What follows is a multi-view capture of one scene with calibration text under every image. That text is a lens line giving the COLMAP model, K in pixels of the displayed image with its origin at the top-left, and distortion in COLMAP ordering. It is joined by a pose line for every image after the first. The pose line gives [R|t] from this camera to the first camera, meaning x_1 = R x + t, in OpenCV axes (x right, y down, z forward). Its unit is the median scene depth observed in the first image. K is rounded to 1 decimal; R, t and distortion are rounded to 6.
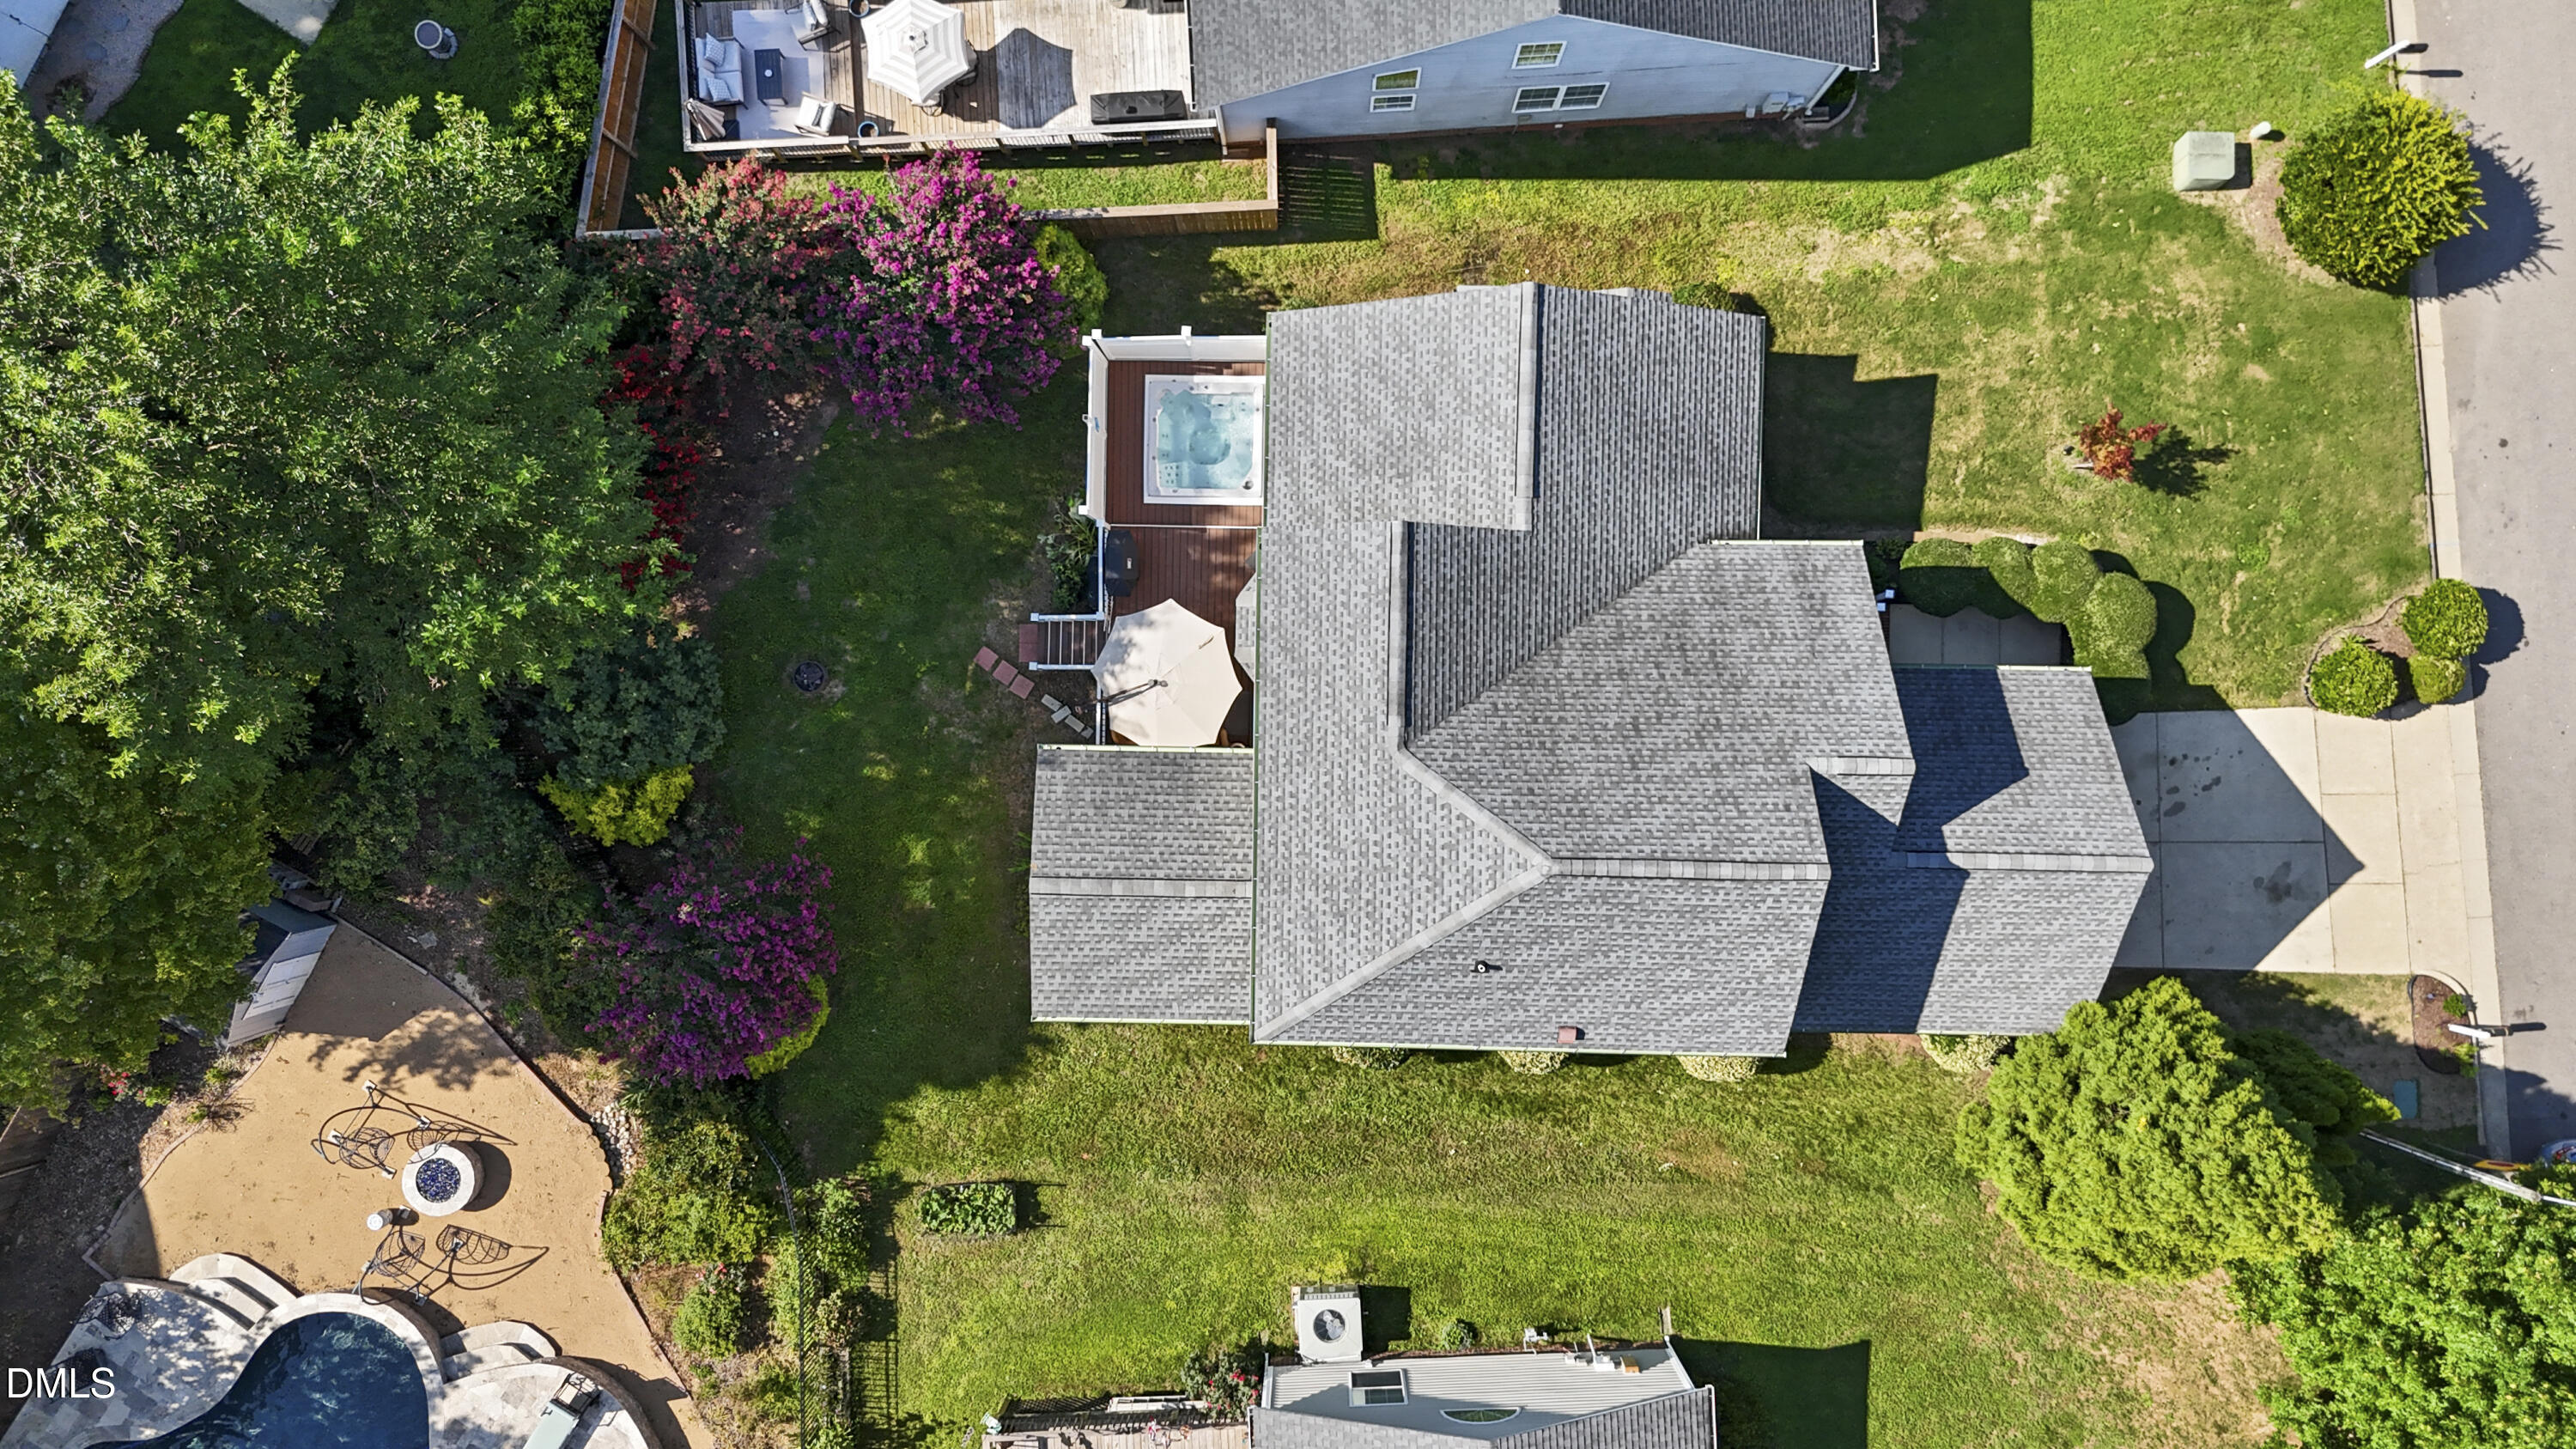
lens RADIAL K [[1882.4, 0, 1273.9], [0, 1882.4, 721.0], [0, 0, 1]] dist [0.015635, -0.006035]
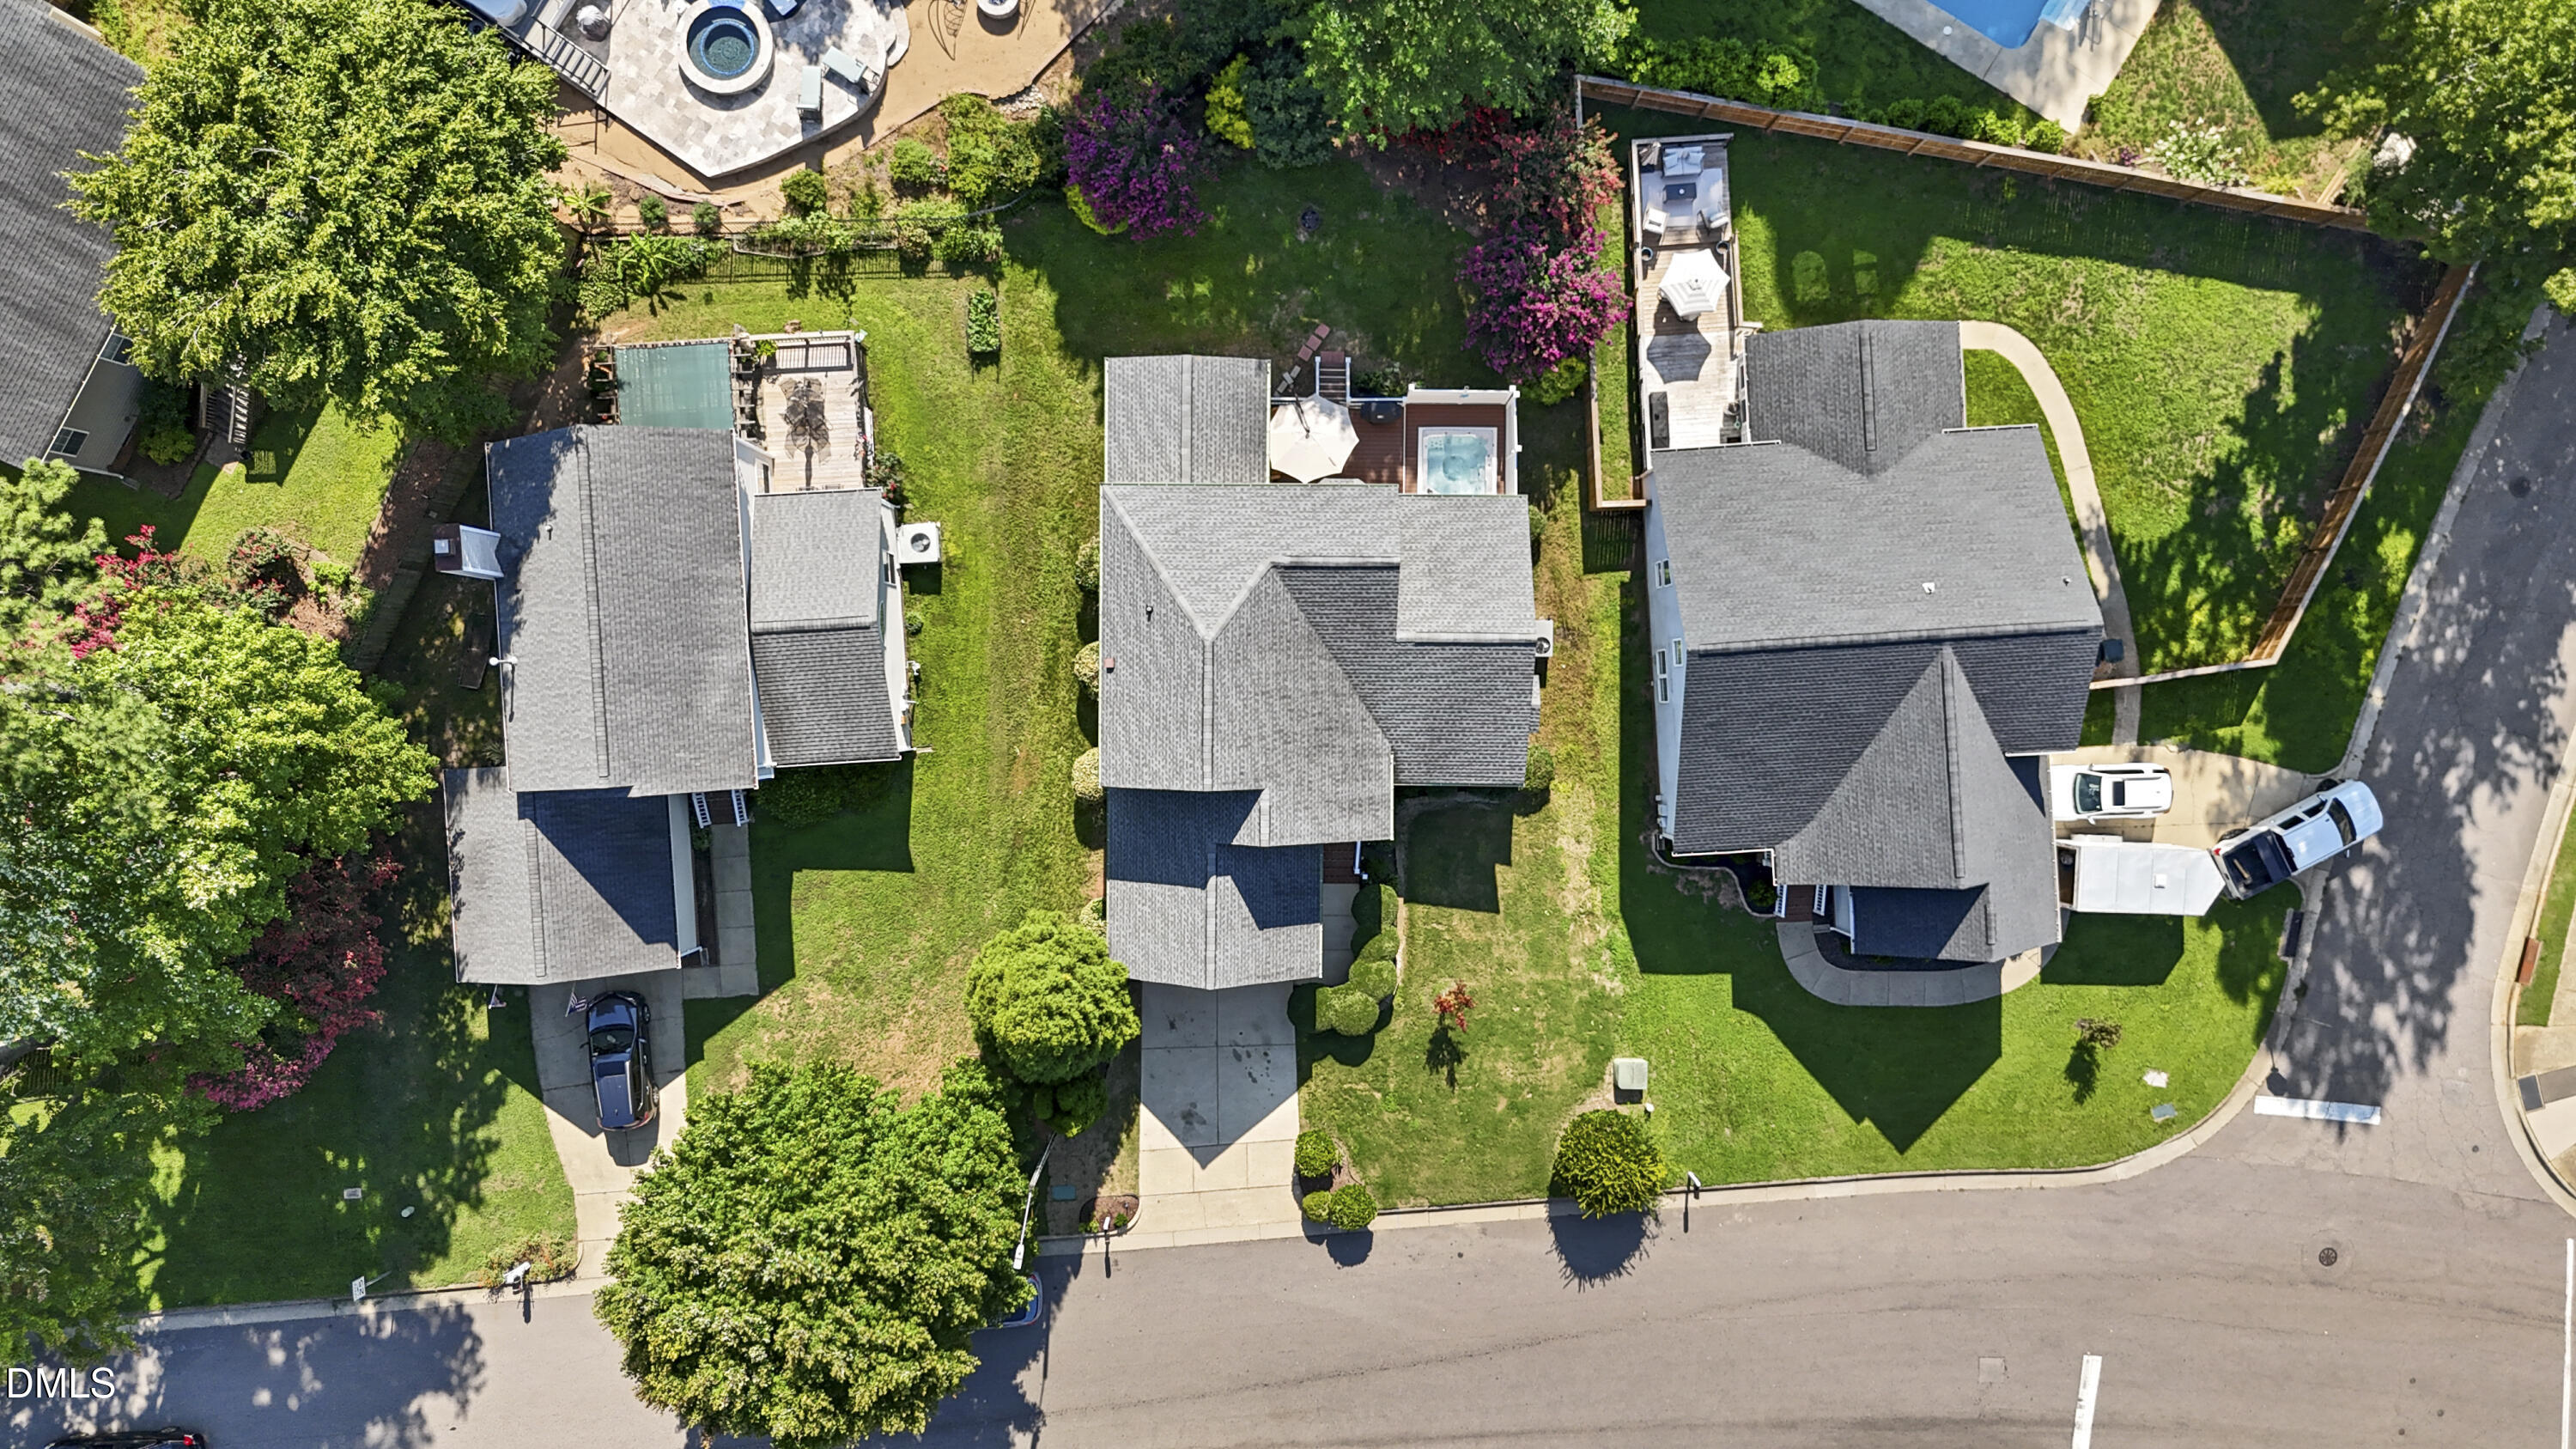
lens RADIAL K [[1882.4, 0, 1278.8], [0, 1882.4, 738.0], [0, 0, 1]] dist [0.015635, -0.006035]
pose [[0.009737, 0.999011, 0.043391, 0.128965], [-0.999941, 0.009934, -0.004333, 0.014669], [-0.004760, -0.043346, 0.999049, -0.645229]]
